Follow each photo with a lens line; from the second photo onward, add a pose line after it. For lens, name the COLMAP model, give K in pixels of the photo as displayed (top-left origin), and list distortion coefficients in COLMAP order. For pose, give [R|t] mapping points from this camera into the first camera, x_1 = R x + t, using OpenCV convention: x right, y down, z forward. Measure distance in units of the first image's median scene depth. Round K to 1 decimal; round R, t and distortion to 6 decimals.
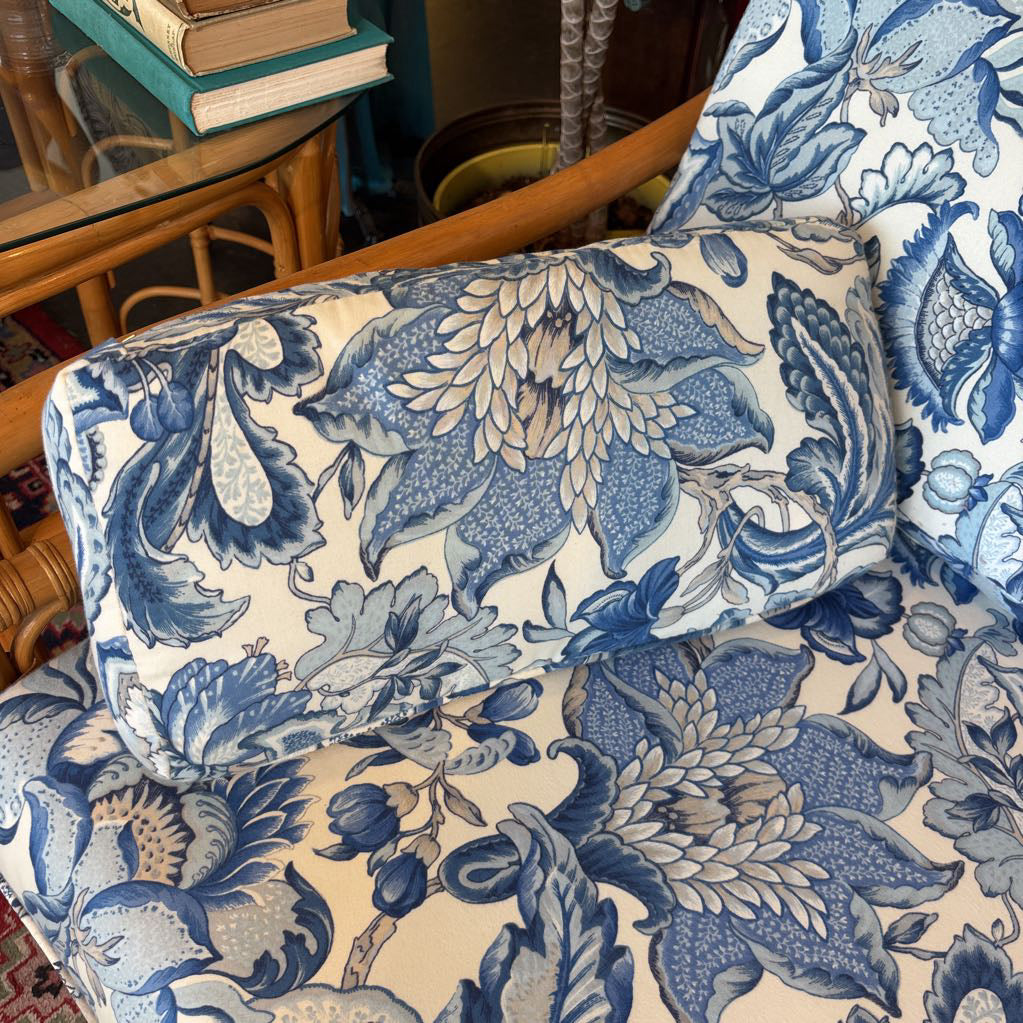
lens RADIAL K [[1039.2, 0, 511.5], [0, 1039.2, 511.5], [0, 0, 1]] dist [0.005057, 0.017120]
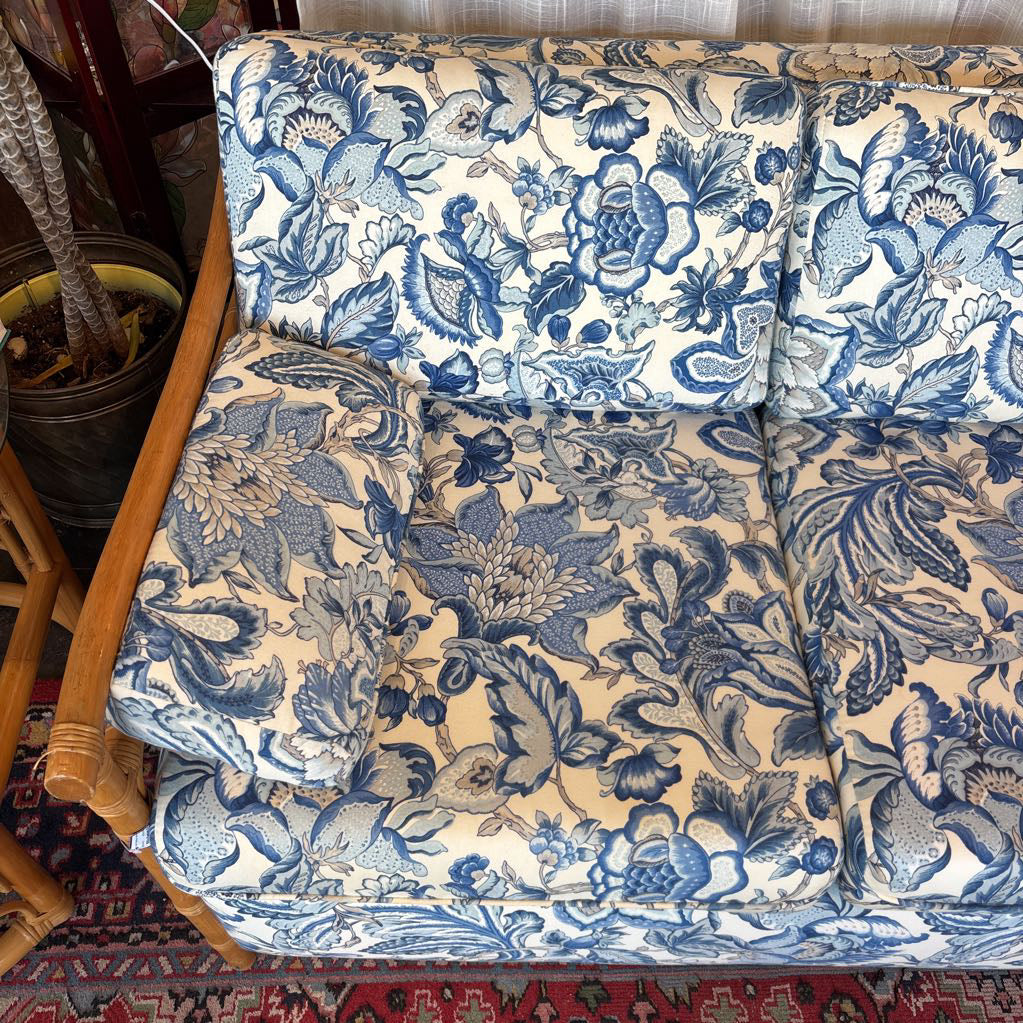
lens RADIAL K [[1024.1, 0, 507.5], [0, 1024.1, 516.2], [0, 0, 1]] dist [0.167359, -0.559956]
pose [[0.687482, -0.595628, 0.415447, -0.489187], [0.556658, 0.799619, 0.225258, -0.220968], [-0.466370, 0.076401, 0.881284, -0.610415]]
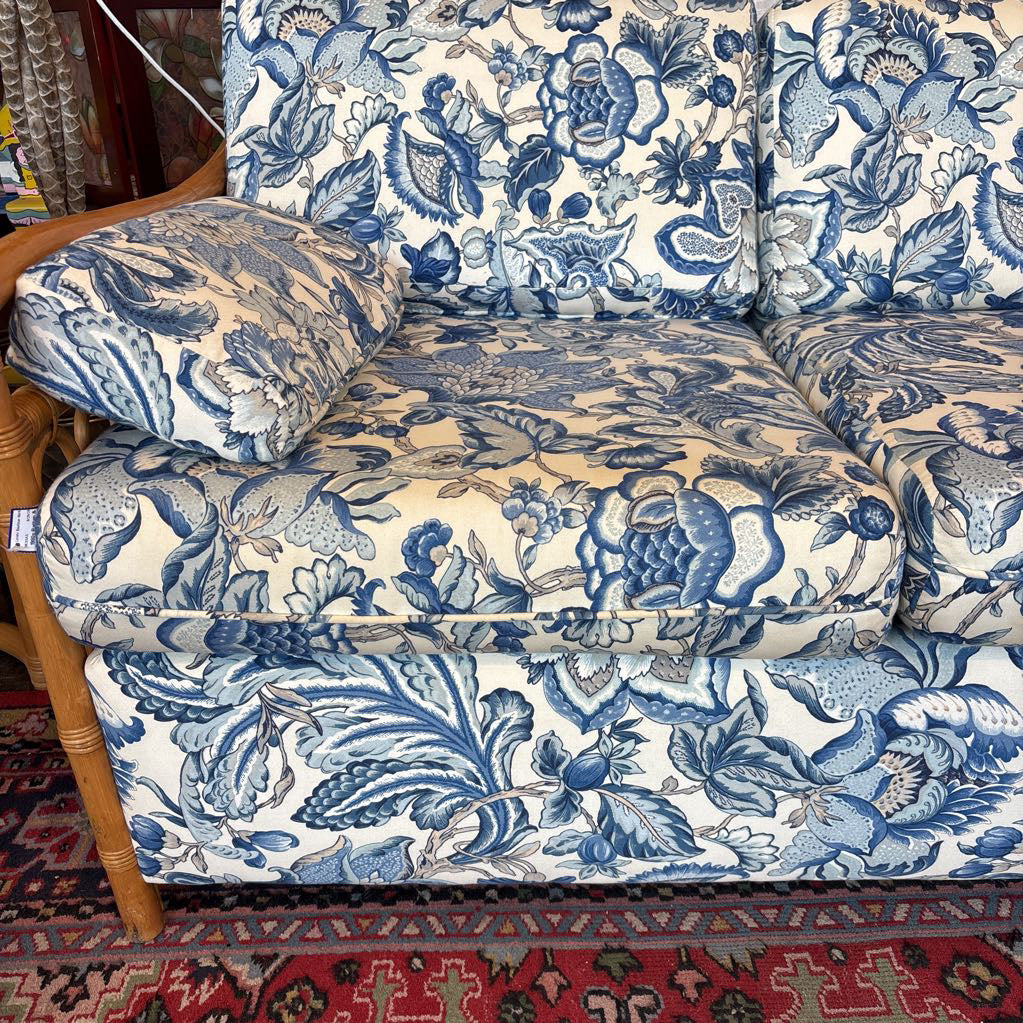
lens RADIAL K [[1027.8, 0, 507.1], [0, 1027.8, 514.8], [0, 0, 1]] dist [0.104239, -0.288502]
pose [[0.694416, -0.371867, 0.616037, -0.857174], [0.576959, 0.799341, -0.167849, 0.707734], [-0.430006, 0.471984, 0.769627, -0.196655]]
